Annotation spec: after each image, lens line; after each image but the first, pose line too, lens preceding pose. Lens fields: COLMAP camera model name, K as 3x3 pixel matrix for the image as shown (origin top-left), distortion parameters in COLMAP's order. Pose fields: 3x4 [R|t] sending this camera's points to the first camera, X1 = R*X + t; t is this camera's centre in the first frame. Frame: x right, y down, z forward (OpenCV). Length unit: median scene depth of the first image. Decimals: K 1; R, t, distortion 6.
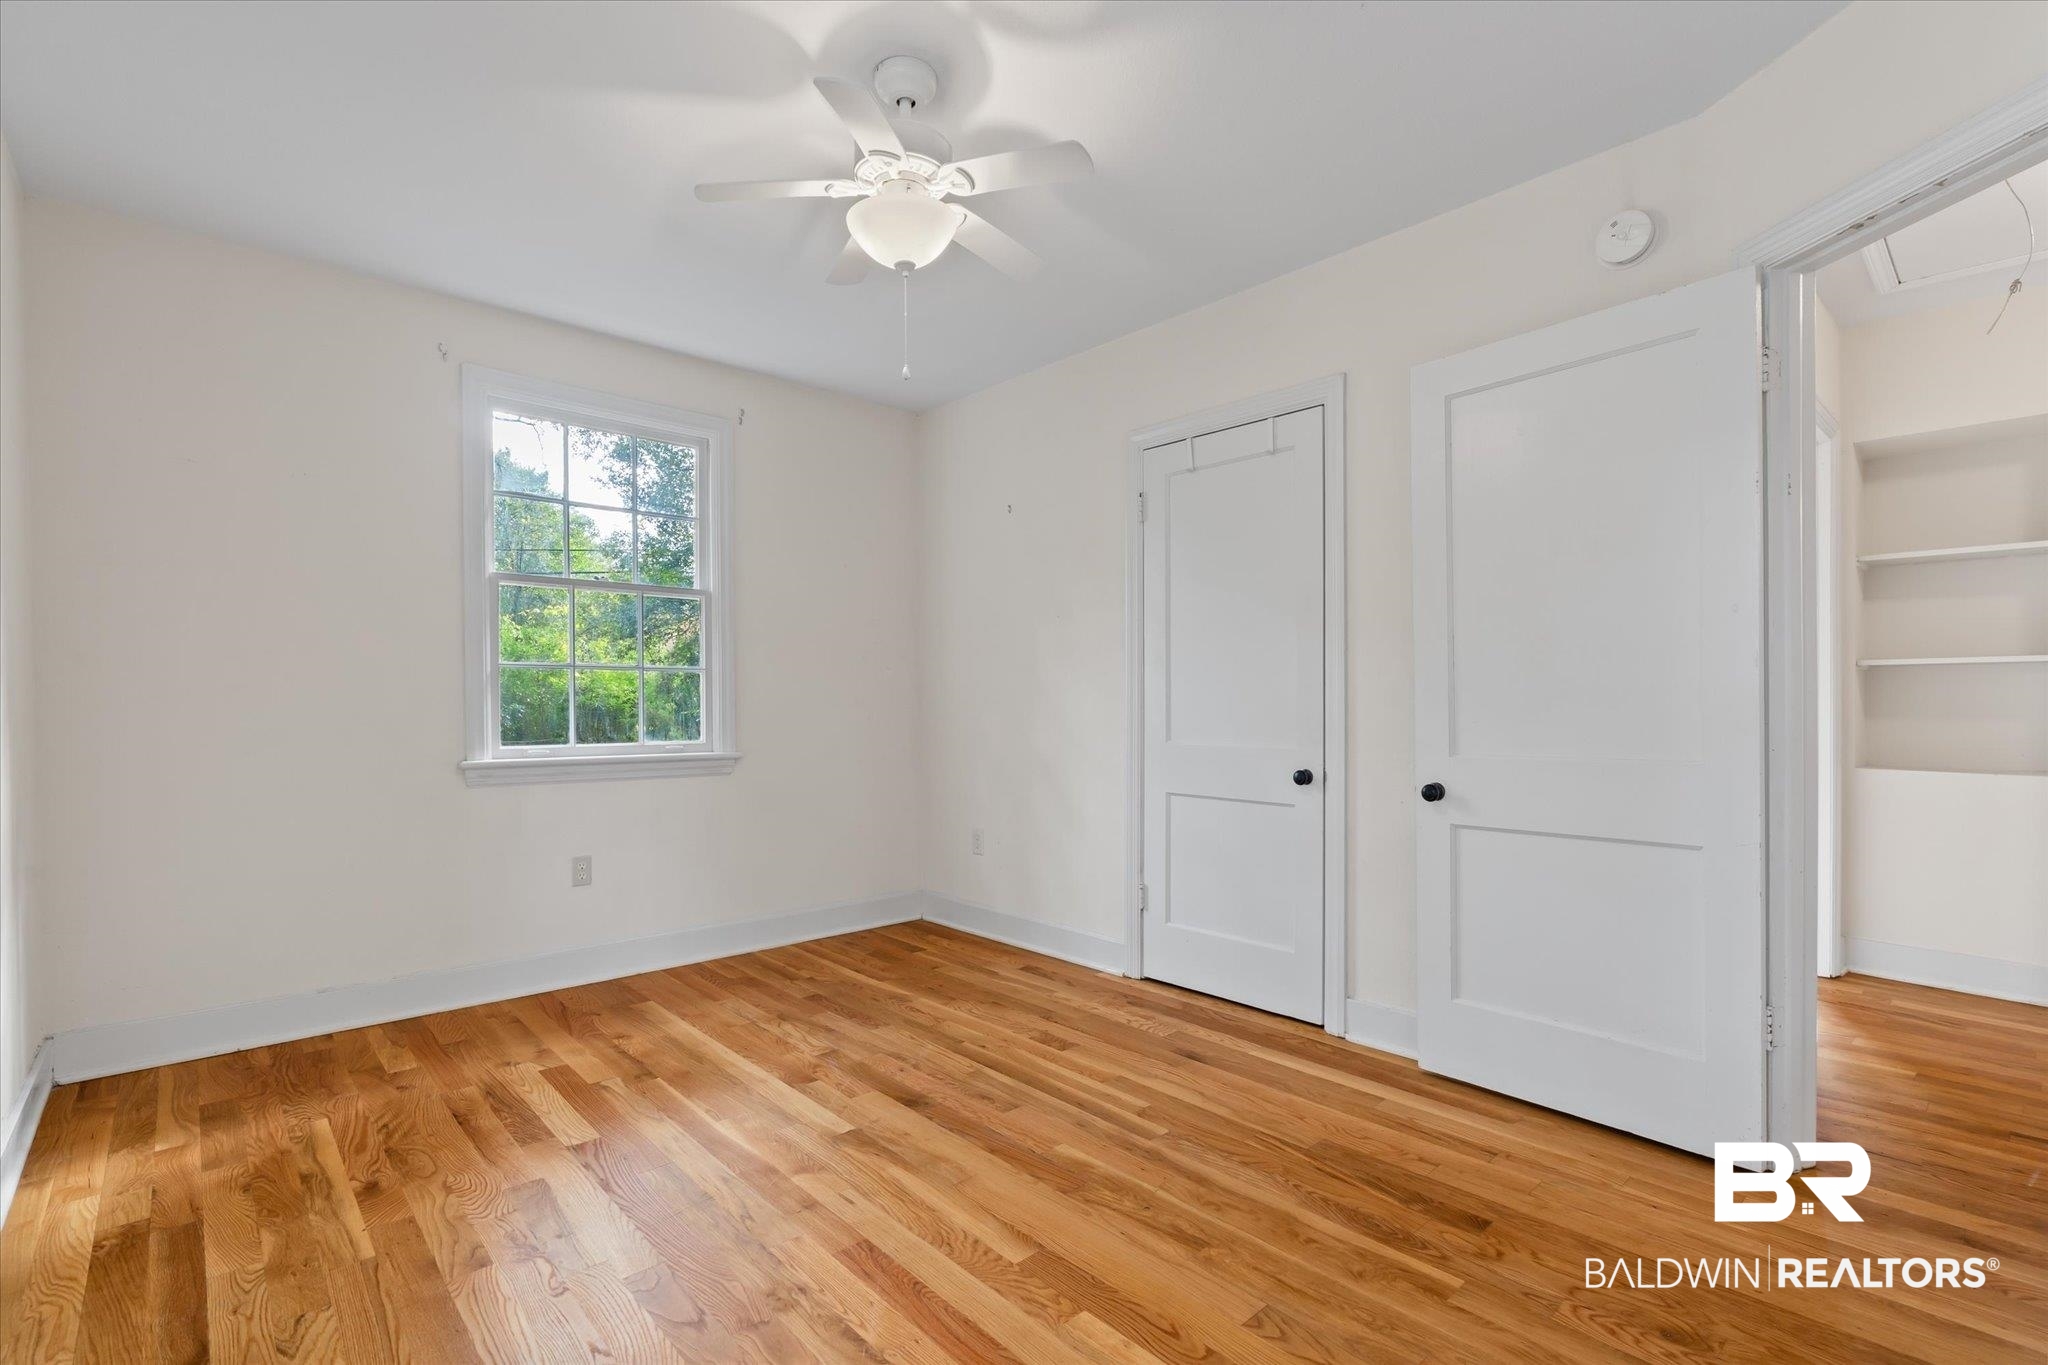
lens RADIAL K [[942.9, 0, 1029.2], [0, 942.9, 703.1], [0, 0, 1]] dist [-0.013044, 0.000376]
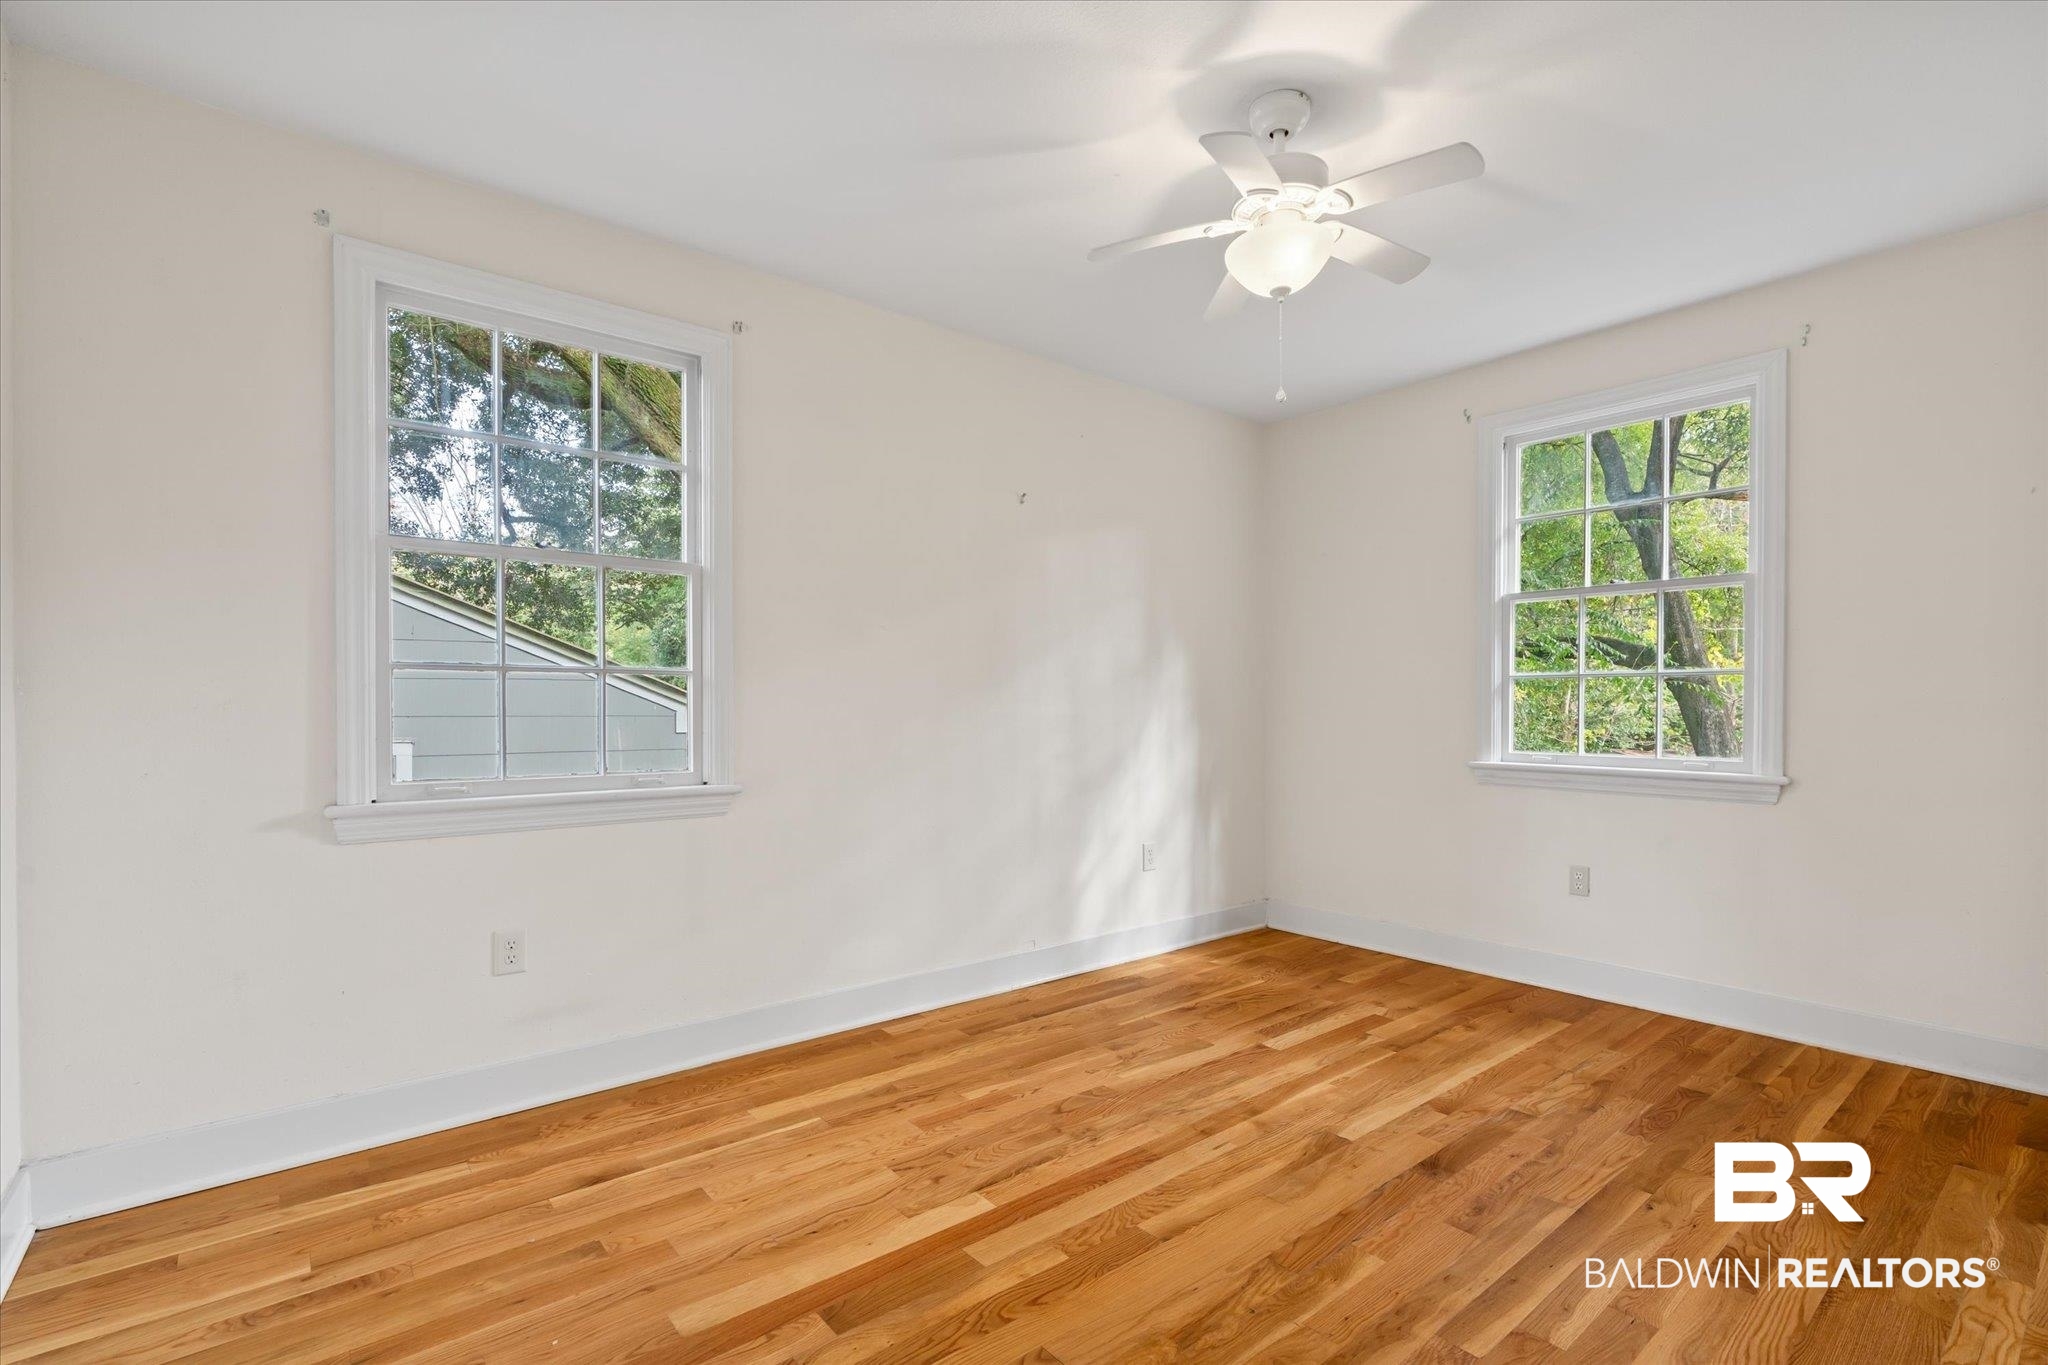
lens RADIAL K [[942.9, 0, 1029.2], [0, 942.9, 703.1], [0, 0, 1]] dist [-0.013044, 0.000376]
pose [[-0.058622, 0.000470, -0.998280, 0.718793], [-0.003368, 0.999994, 0.000668, -0.012825], [0.998275, 0.003401, -0.058620, 0.612563]]
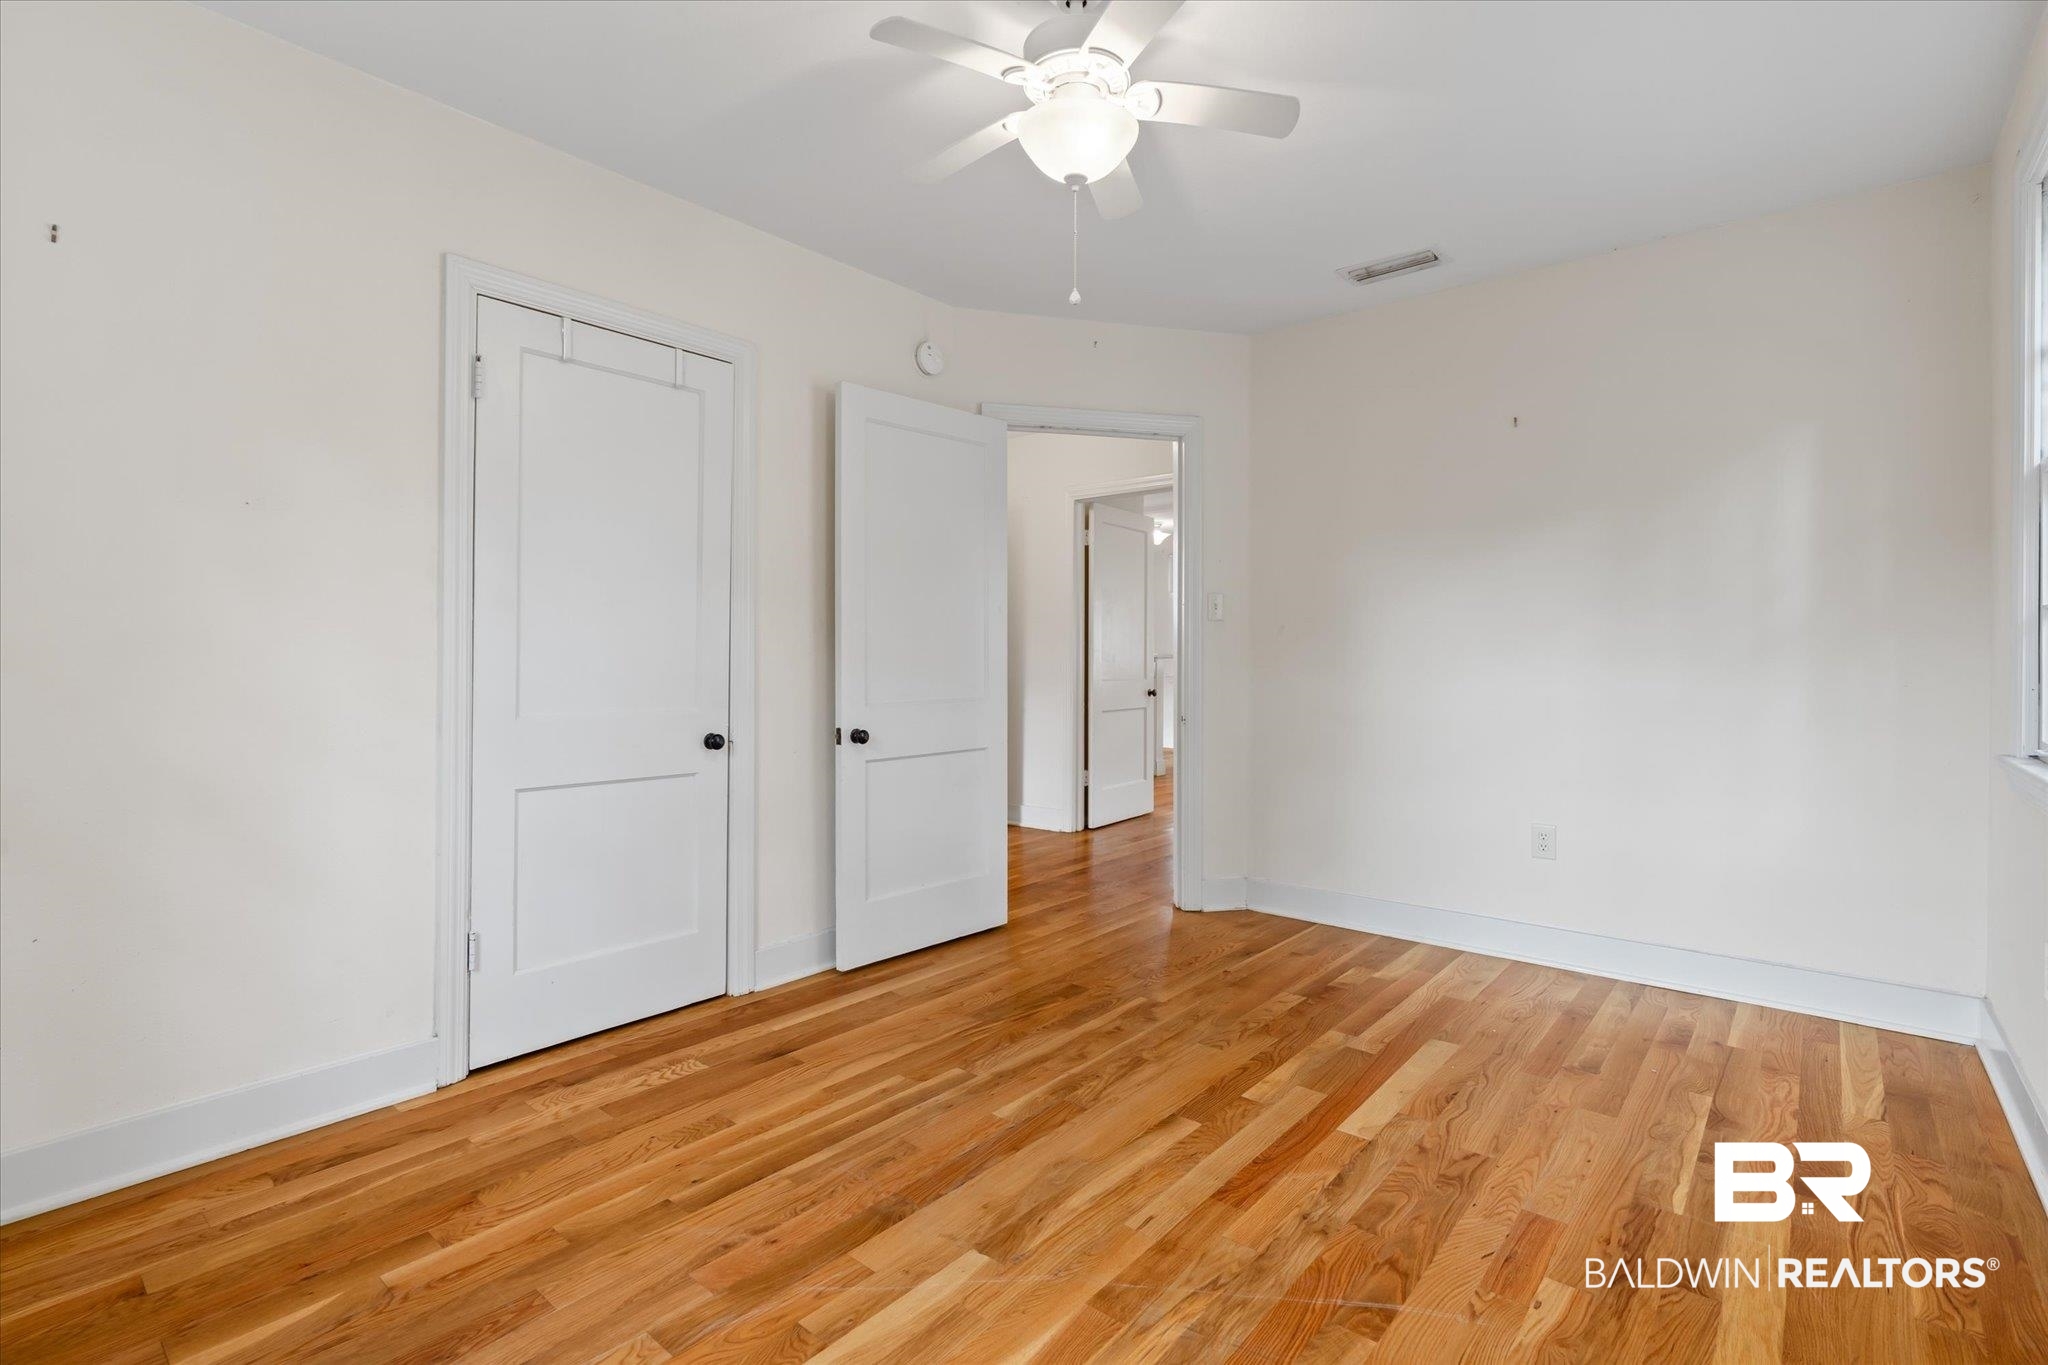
lens RADIAL K [[942.9, 0, 1029.2], [0, 942.9, 703.1], [0, 0, 1]] dist [-0.013044, 0.000376]
pose [[-0.124815, -0.045074, 0.991156, -0.769923], [0.003797, 0.998939, 0.045906, -0.005414], [-0.992173, 0.009493, -0.124511, 0.896835]]
